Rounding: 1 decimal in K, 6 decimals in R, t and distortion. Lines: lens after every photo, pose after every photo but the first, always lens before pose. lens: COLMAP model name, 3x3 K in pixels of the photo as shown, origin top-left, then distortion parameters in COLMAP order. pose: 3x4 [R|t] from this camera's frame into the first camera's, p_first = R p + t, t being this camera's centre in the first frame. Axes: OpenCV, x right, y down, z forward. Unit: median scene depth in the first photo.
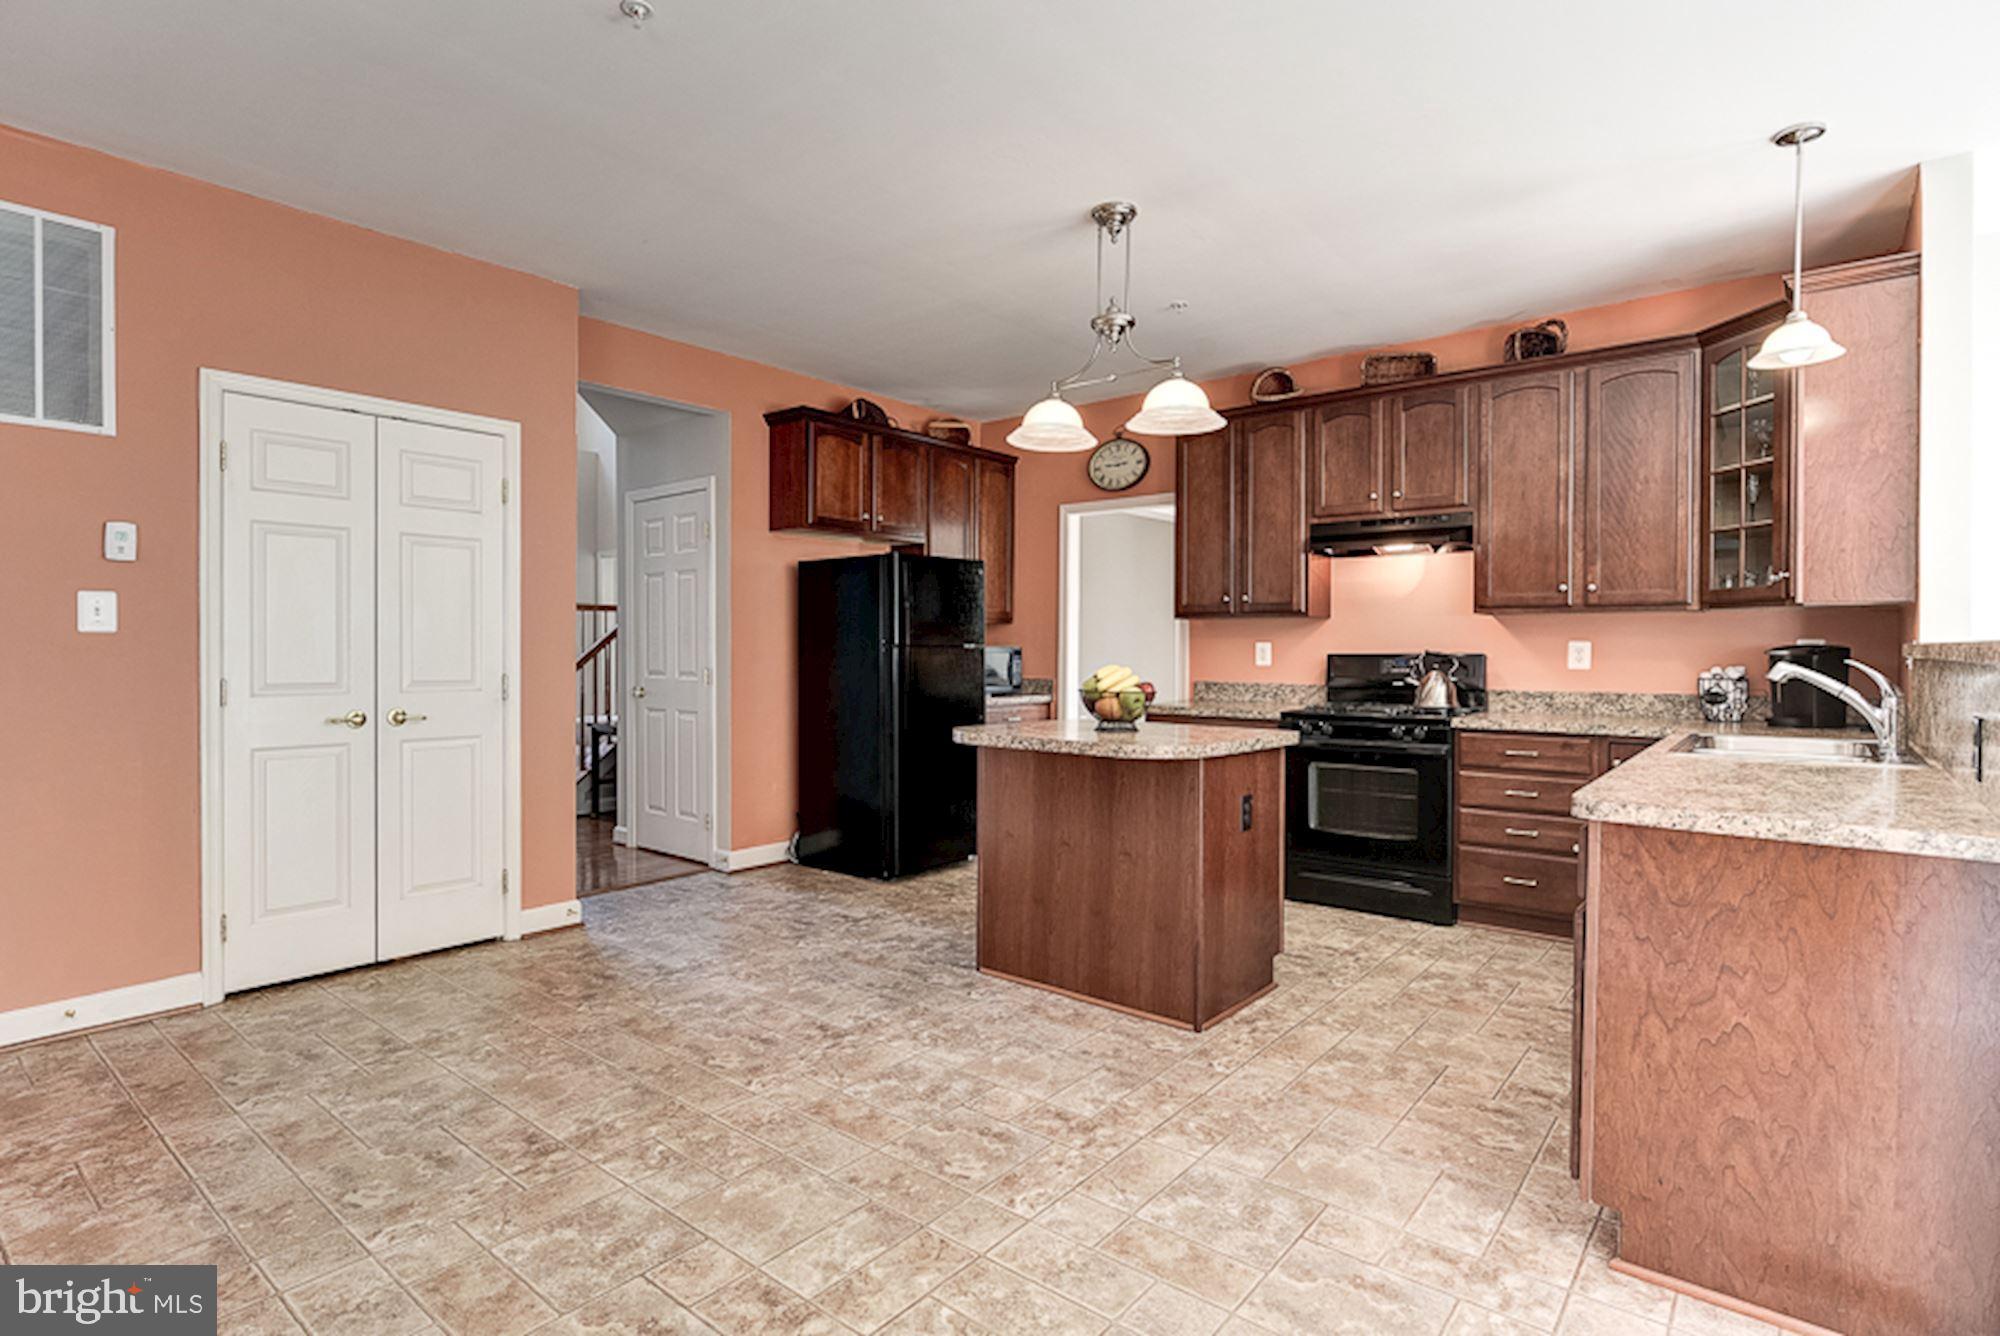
lens RADIAL K [[1000.9, 0, 988.1], [0, 1000.9, 660.2], [0, 0, 1]] dist [-0.007316, 0.000230]
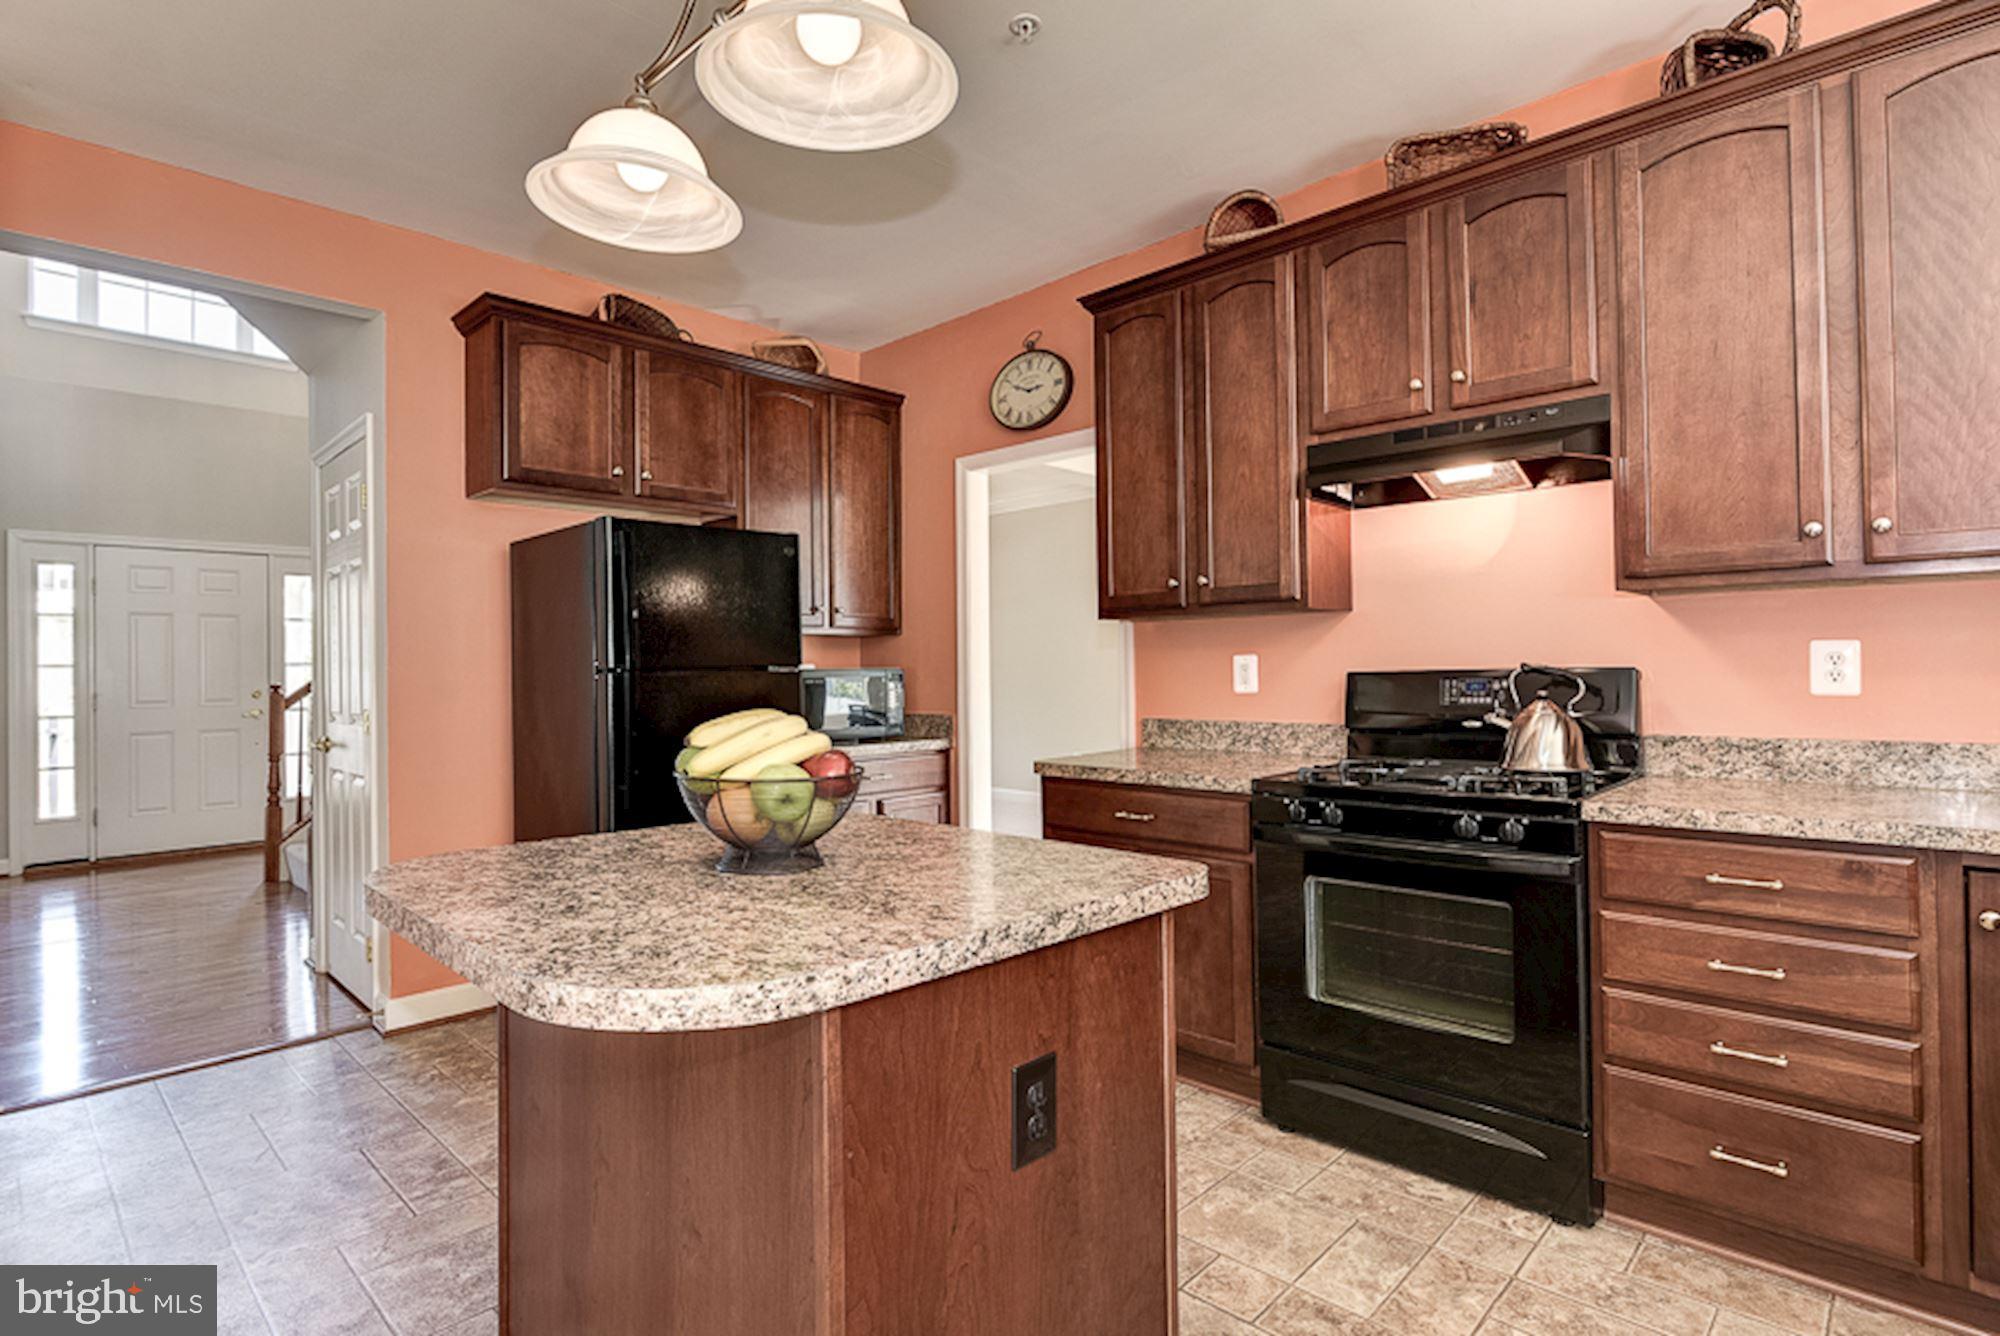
lens RADIAL K [[1000.9, 0, 988.1], [0, 1000.9, 660.2], [0, 0, 1]] dist [-0.007316, 0.000230]
pose [[0.996917, -0.017890, -0.076394, 0.191031], [0.016244, 0.999624, -0.022104, -0.004098], [0.076761, 0.020795, 0.996833, 0.438403]]
